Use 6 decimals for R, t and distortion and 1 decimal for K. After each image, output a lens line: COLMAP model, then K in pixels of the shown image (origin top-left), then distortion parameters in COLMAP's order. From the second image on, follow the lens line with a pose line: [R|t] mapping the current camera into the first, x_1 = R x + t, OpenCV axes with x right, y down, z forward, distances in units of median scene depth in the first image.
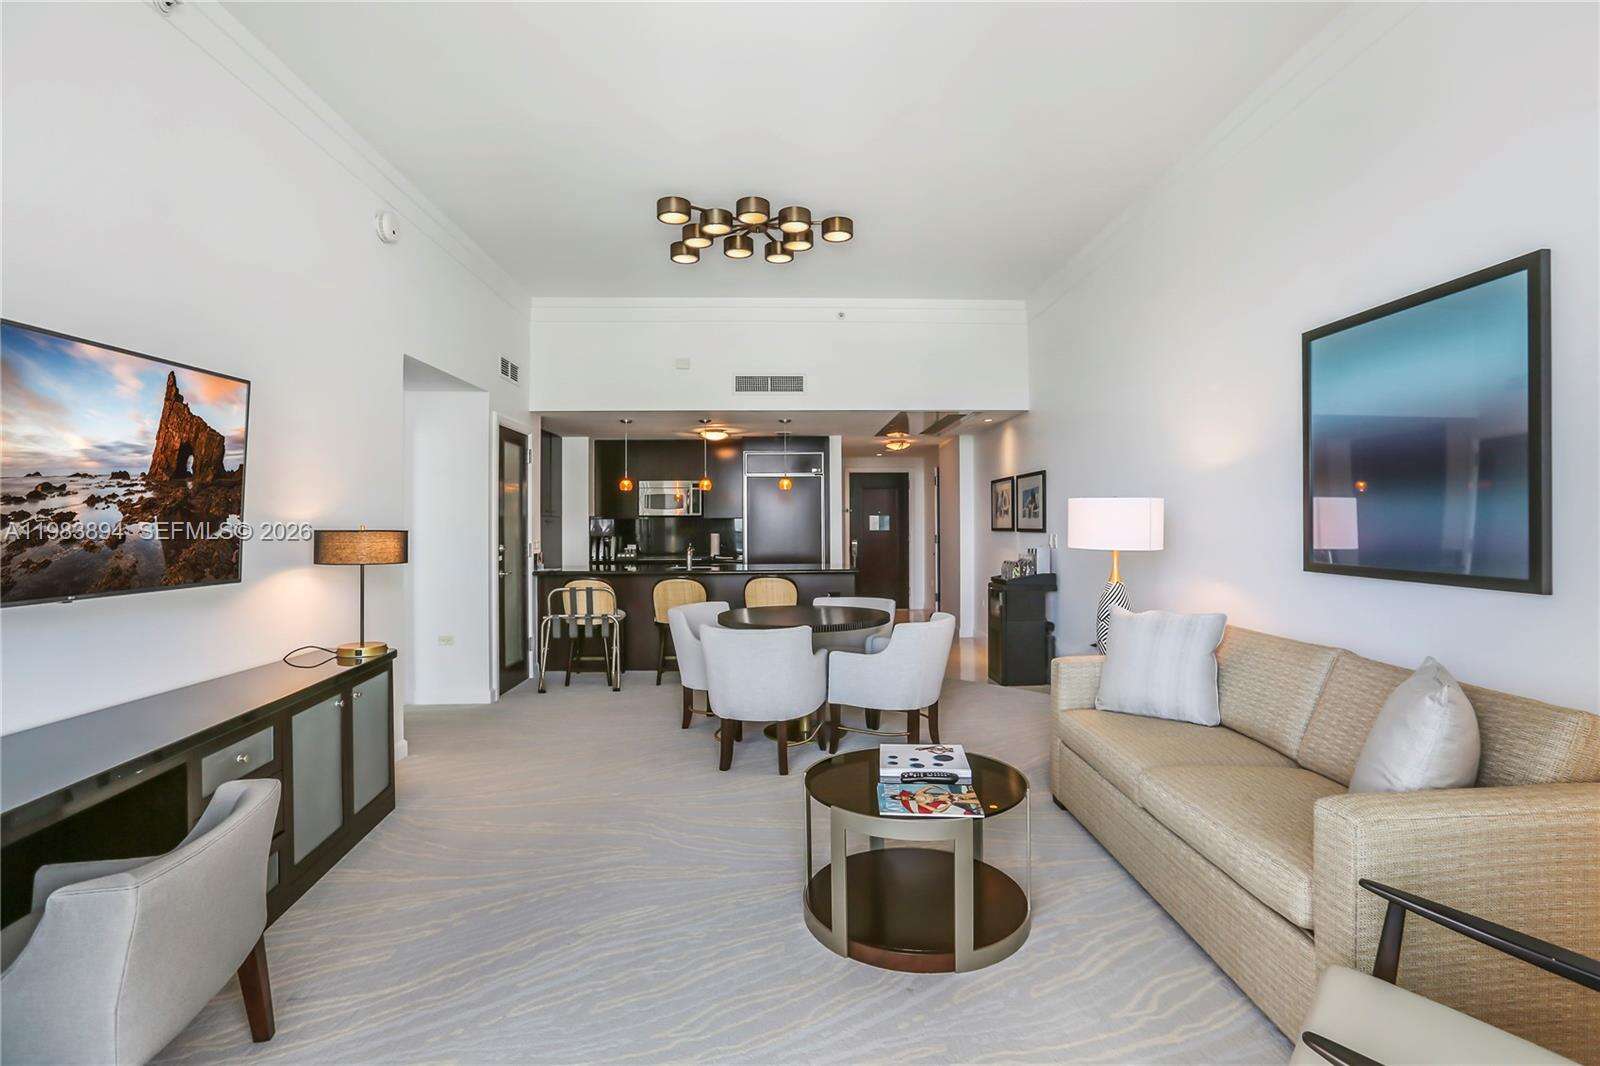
lens RADIAL K [[737.8, 0, 782.0], [0, 737.8, 523.9], [0, 0, 1]] dist [-0.039261, 0.019749]
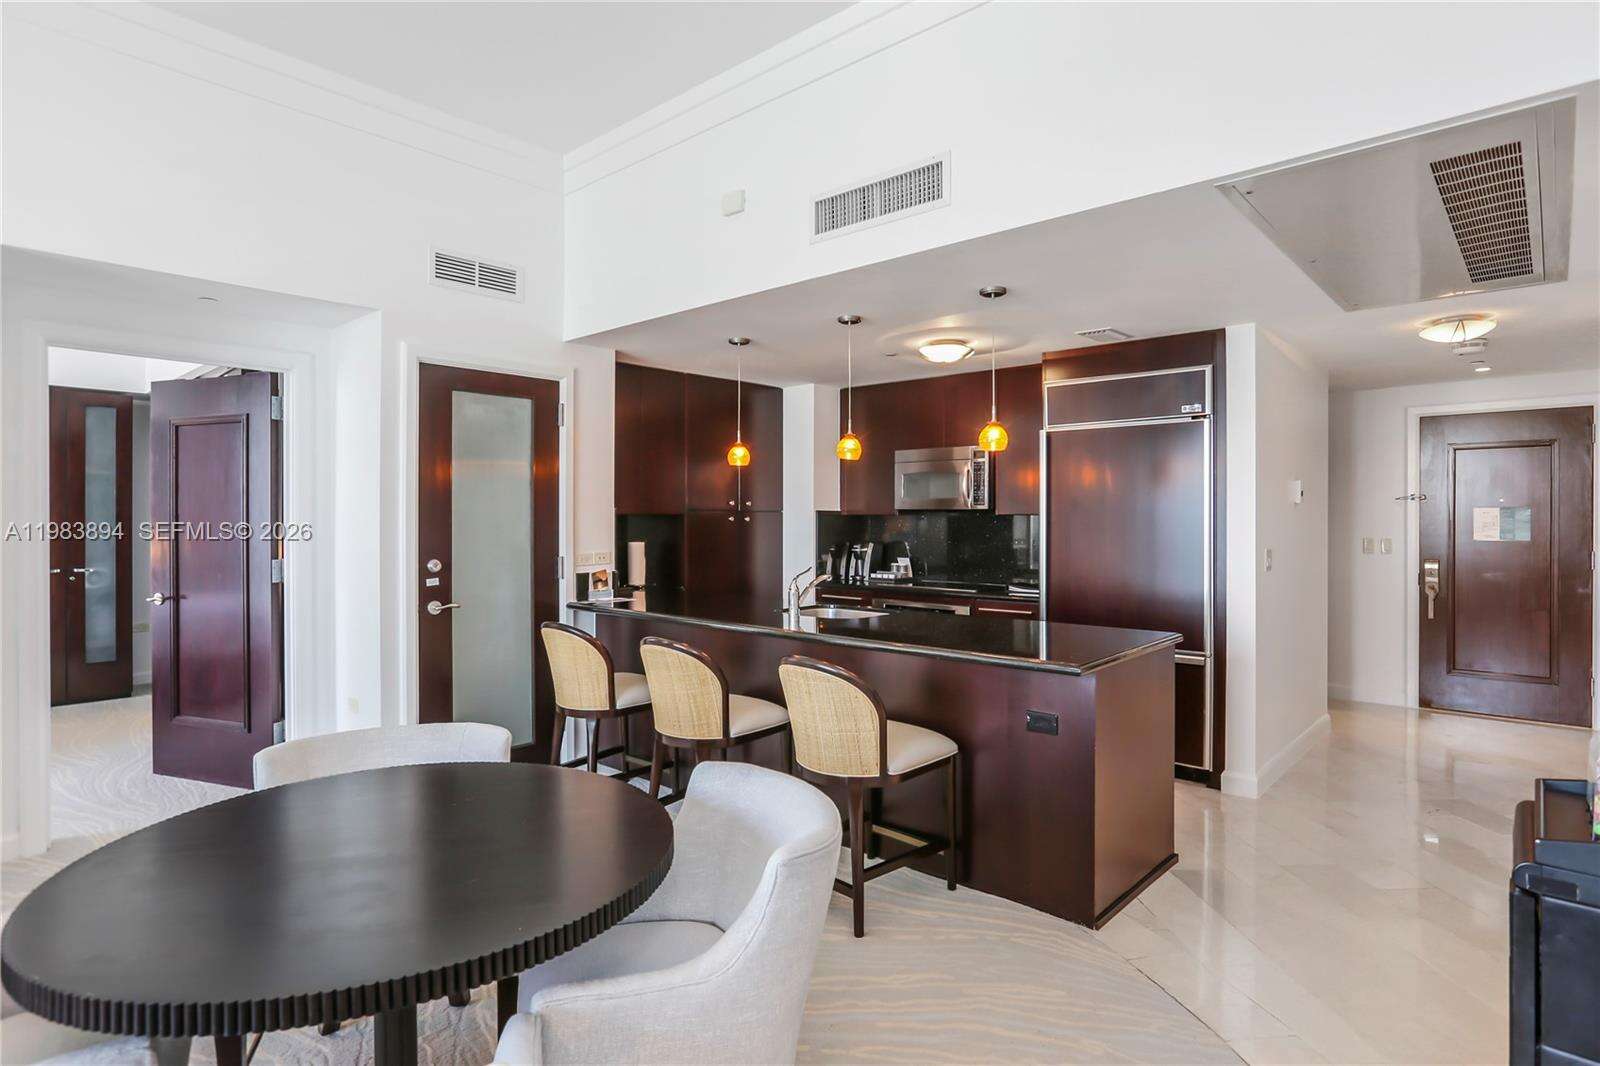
lens RADIAL K [[843.8, 0, 808.3], [0, 843.8, 528.2], [0, 0, 1]] dist [-0.001383, 0.000192]
pose [[0.753313, 0.003015, -0.657655, 0.366843], [-0.002096, 0.999995, 0.002184, 0.002351], [0.657659, -0.000267, 0.753316, 0.784569]]
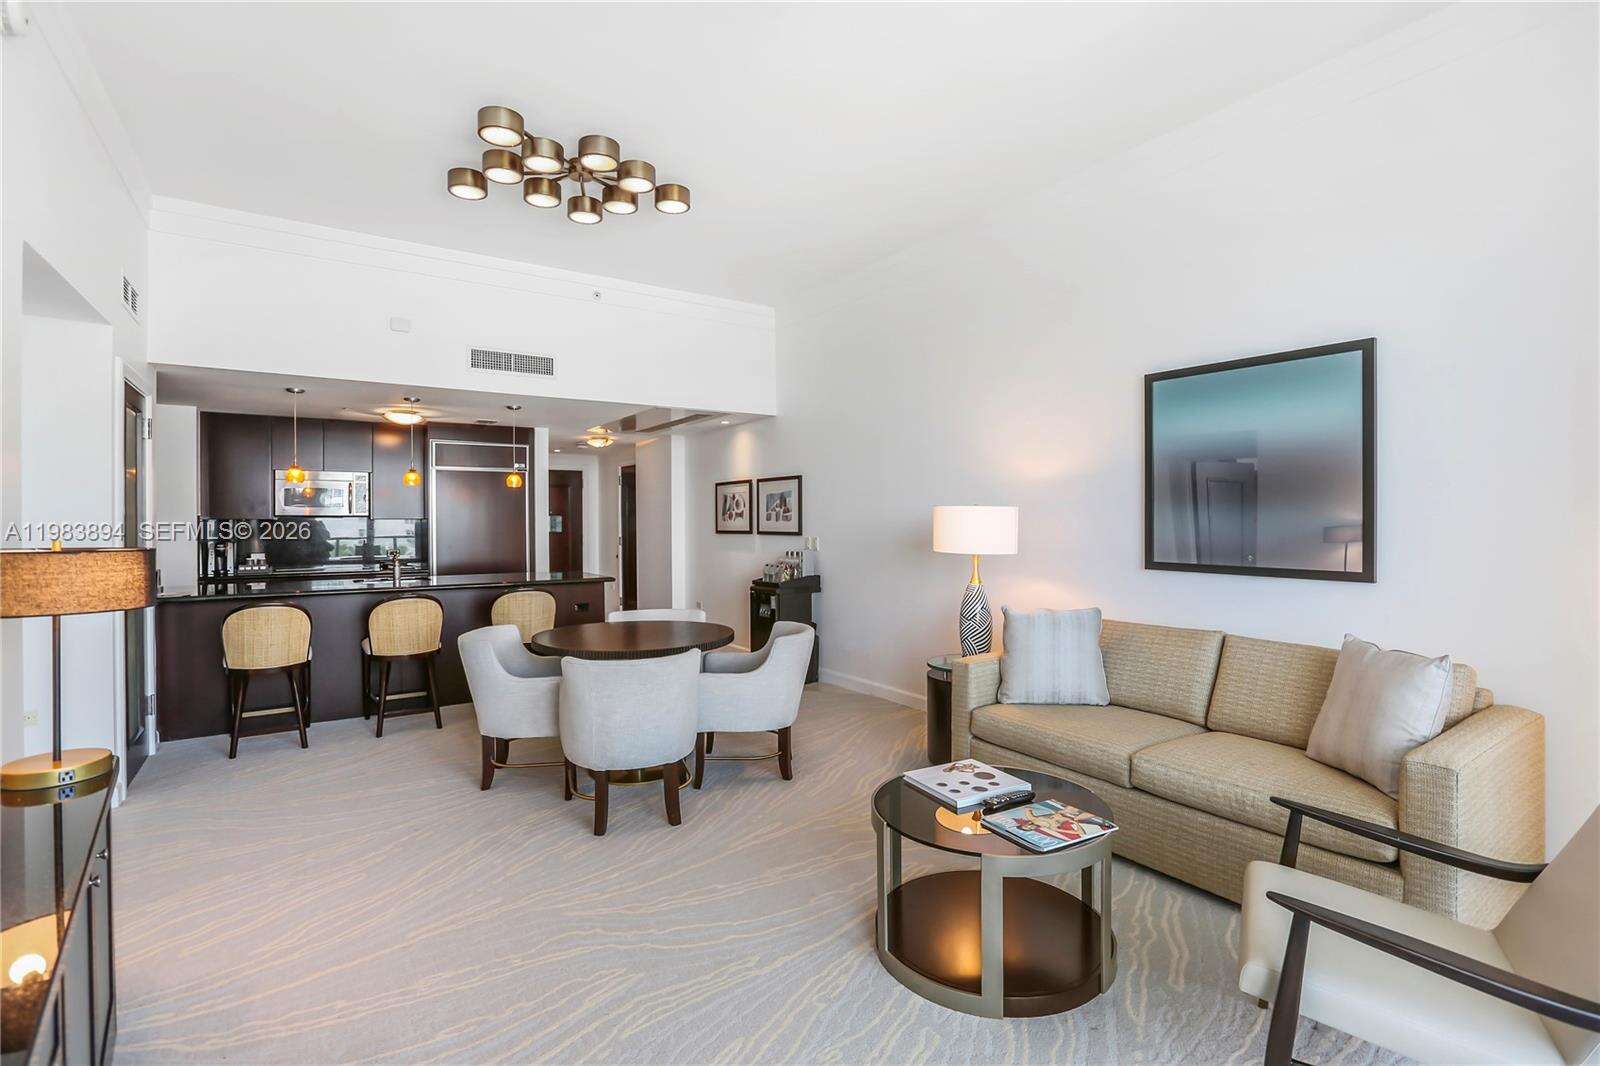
lens RADIAL K [[737.8, 0, 782.0], [0, 737.8, 523.9], [0, 0, 1]] dist [-0.039261, 0.019749]
pose [[0.849184, -0.001431, 0.528096, -0.260620], [0.000548, 0.999998, 0.001828, -0.007923], [-0.528097, -0.001262, 0.849183, 0.160688]]
